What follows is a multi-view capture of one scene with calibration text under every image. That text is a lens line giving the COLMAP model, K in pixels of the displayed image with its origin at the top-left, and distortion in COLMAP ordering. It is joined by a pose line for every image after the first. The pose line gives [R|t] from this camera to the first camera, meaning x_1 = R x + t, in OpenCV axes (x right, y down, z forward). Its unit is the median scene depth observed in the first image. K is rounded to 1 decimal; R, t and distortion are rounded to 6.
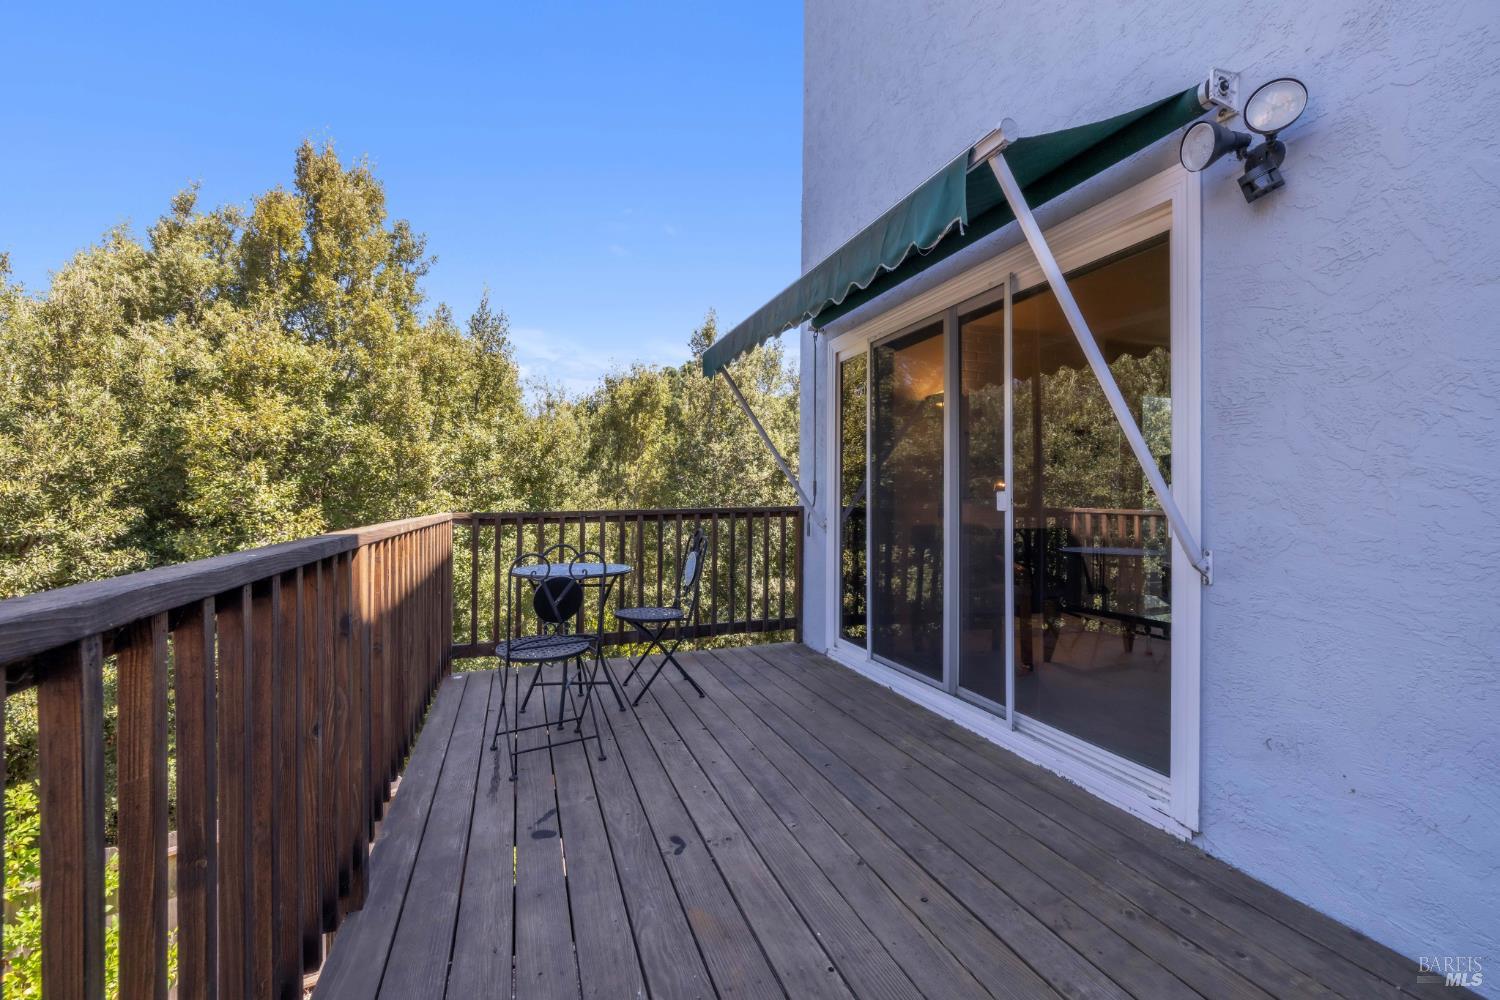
lens RADIAL K [[635.3, 0, 750.0], [0, 635.3, 500.0], [0, 0, 1]] dist [-0.000111, -0.000090]
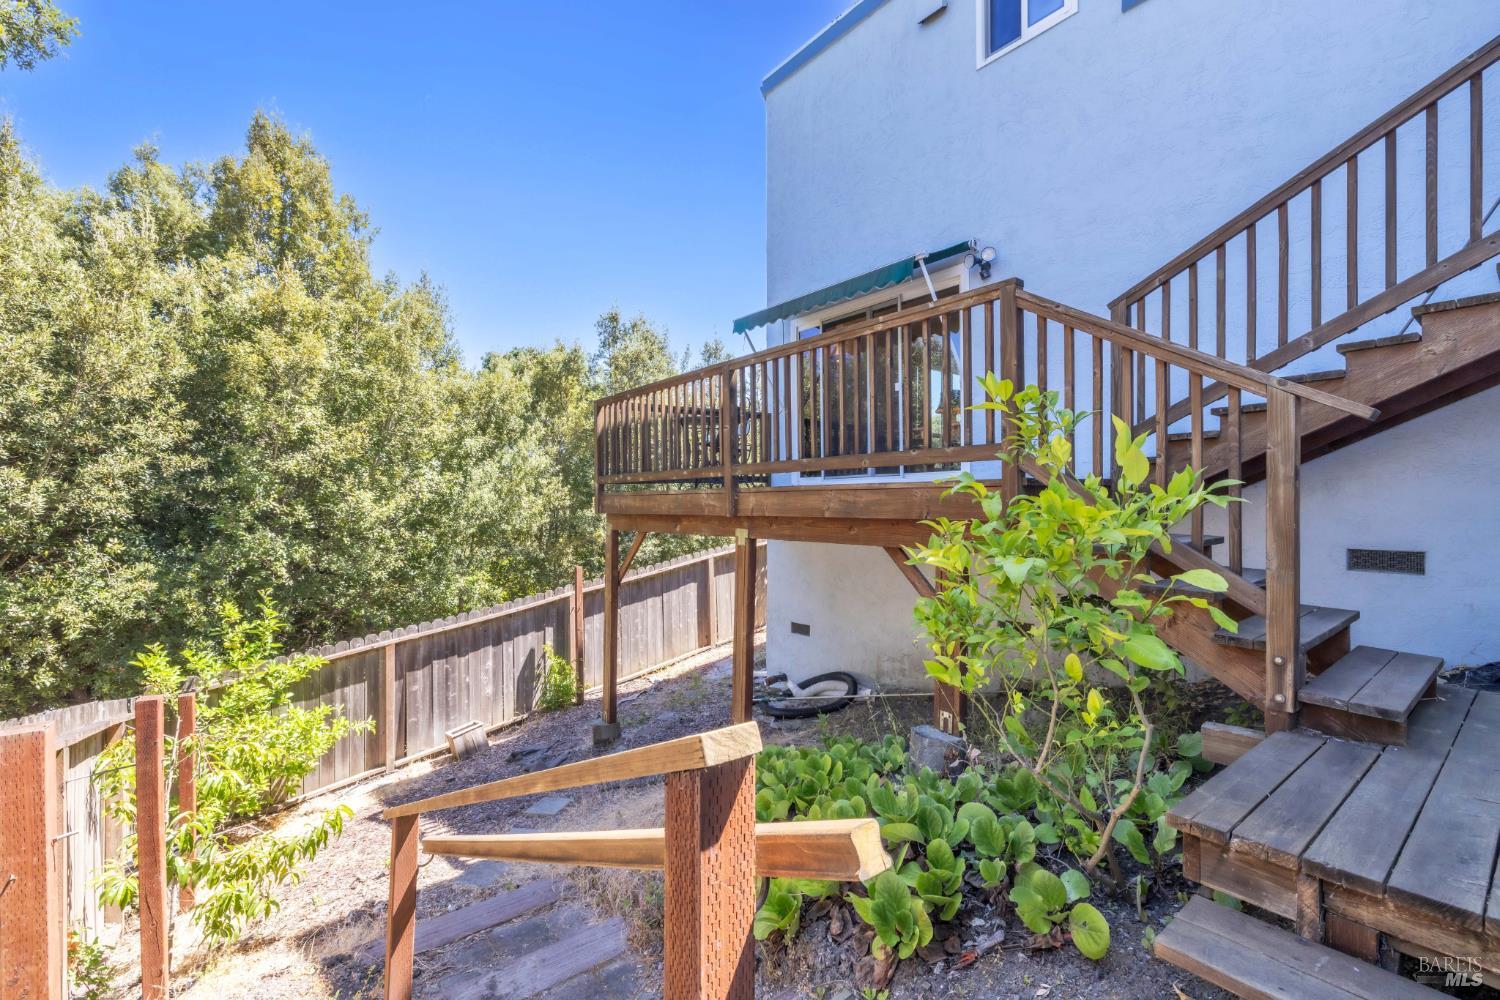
lens RADIAL K [[635.3, 0, 750.0], [0, 635.3, 500.0], [0, 0, 1]] dist [-0.000111, -0.000090]
pose [[0.947034, -0.006492, 0.321068, -1.235622], [0.008950, 0.999941, -0.006179, 0.598386], [-0.321009, 0.008725, 0.947036, -1.500608]]
